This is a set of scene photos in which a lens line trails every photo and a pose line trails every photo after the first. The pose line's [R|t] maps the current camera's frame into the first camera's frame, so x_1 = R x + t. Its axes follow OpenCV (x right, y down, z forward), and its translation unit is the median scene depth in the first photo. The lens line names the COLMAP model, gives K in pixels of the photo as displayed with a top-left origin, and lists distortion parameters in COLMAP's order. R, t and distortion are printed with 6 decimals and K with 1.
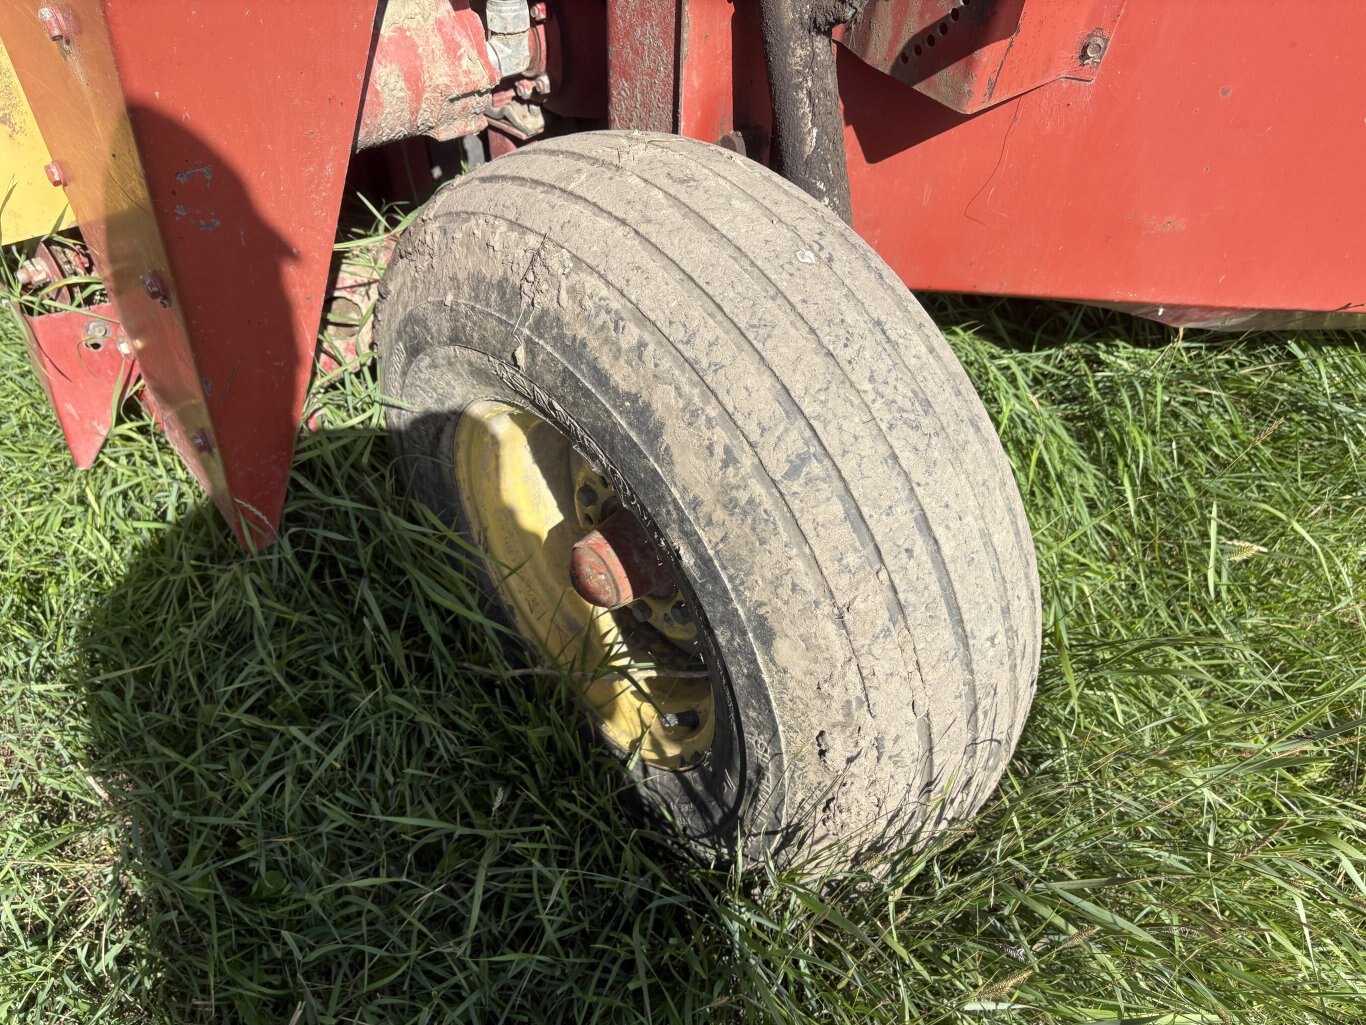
lens RADIAL K [[1060.9, 0, 685.8], [0, 1060.9, 518.2], [0, 0, 1]] dist [0.049376, -0.056546]
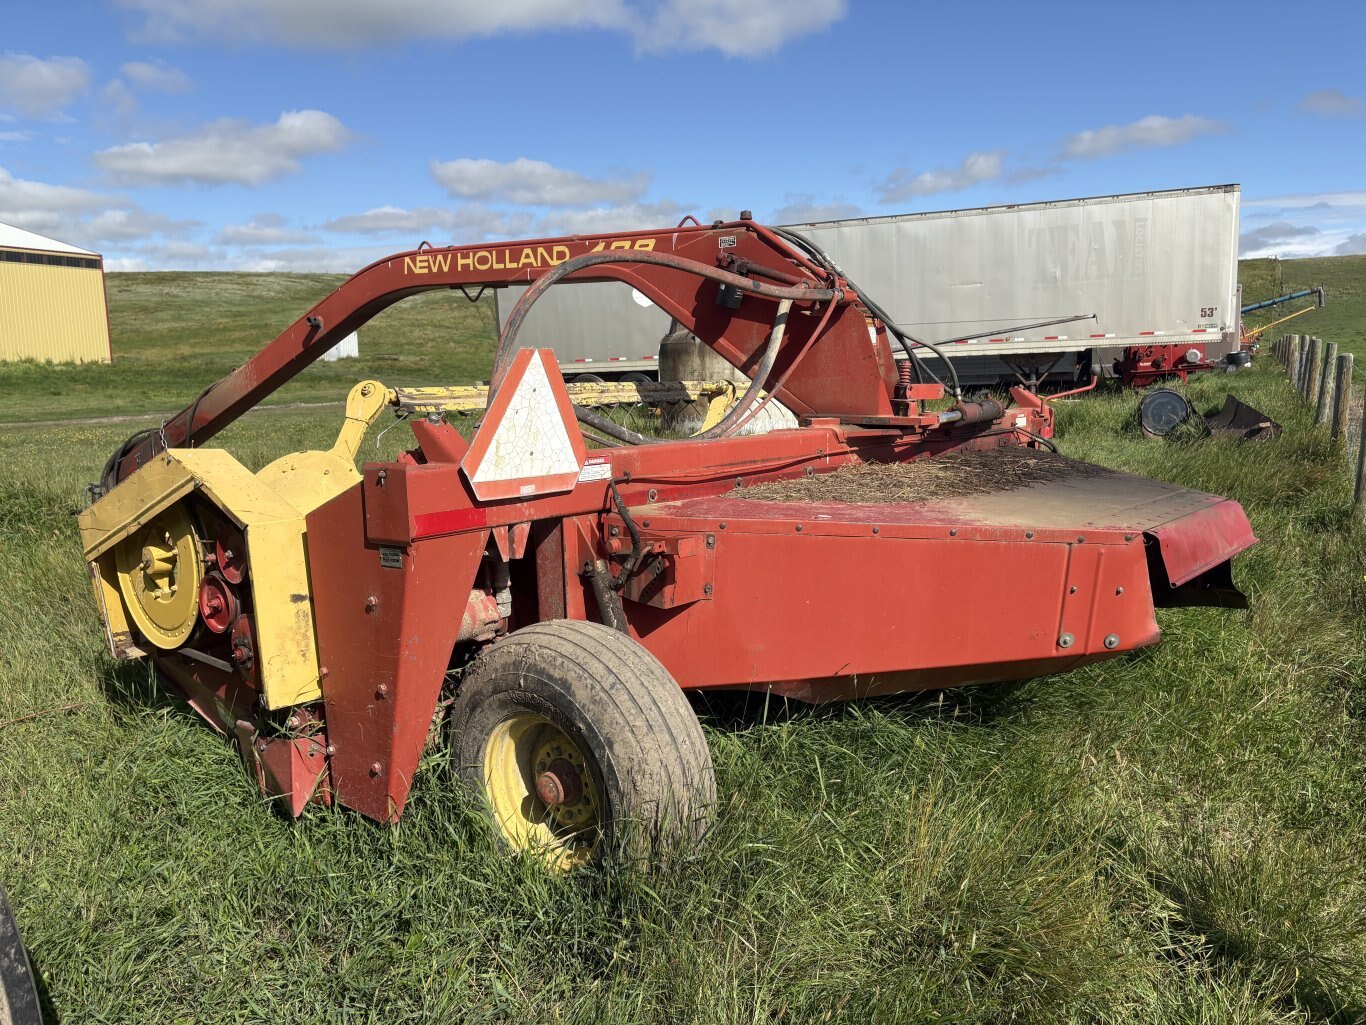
lens RADIAL K [[1060.9, 0, 685.8], [0, 1060.9, 518.2], [0, 0, 1]] dist [0.049376, -0.056546]
pose [[0.987156, -0.081109, 0.137637, -0.079945], [0.145938, 0.808340, -0.570341, 1.365957], [-0.064998, 0.583102, 0.809794, -1.891504]]
